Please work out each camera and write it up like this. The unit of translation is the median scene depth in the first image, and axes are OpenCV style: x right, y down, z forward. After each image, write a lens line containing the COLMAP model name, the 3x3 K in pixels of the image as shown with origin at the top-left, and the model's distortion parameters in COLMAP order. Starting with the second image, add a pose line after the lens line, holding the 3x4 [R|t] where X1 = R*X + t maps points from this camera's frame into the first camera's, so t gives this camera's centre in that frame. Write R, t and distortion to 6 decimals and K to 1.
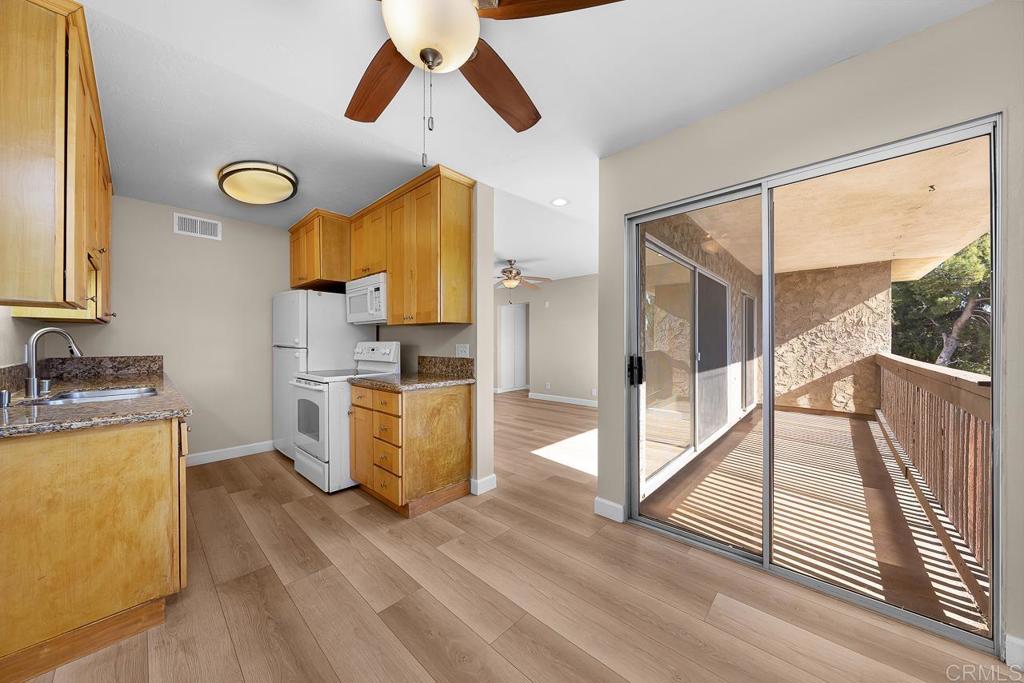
lens RADIAL K [[354.7, 0, 516.1], [0, 354.7, 344.5], [0, 0, 1]] dist [0.000169, 0.000019]
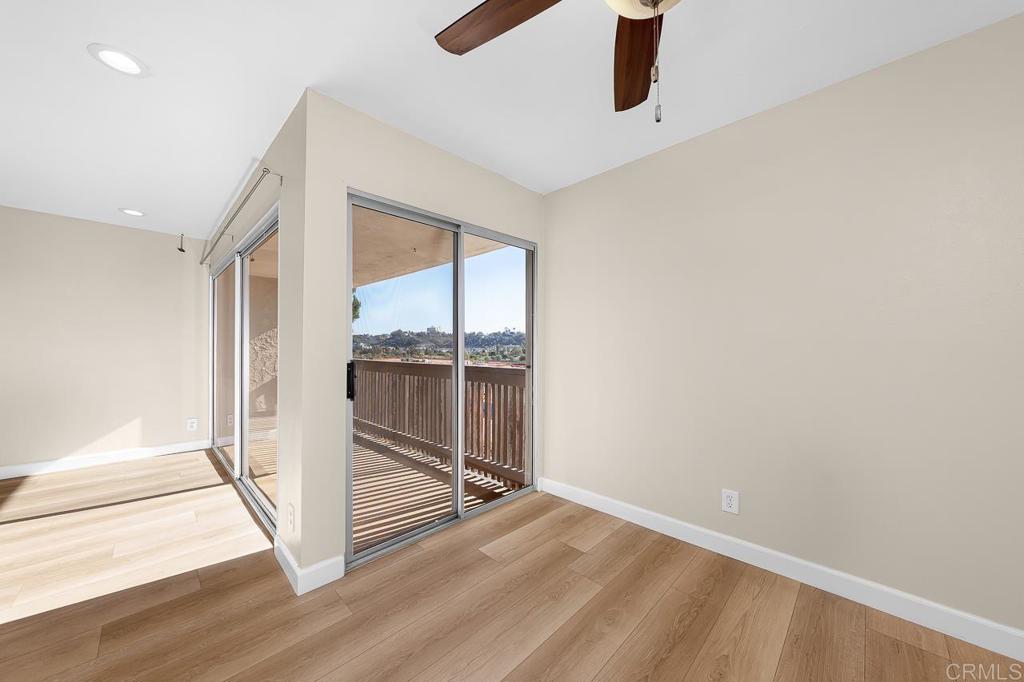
lens RADIAL K [[356.1, 0, 512.6], [0, 356.1, 350.0], [0, 0, 1]] dist [0.000624, 0.000093]
pose [[0.026625, -0.001869, 0.999644, -0.415390], [-0.000515, 0.999998, 0.001884, -0.002020], [-0.999645, -0.000565, 0.026624, 0.518268]]
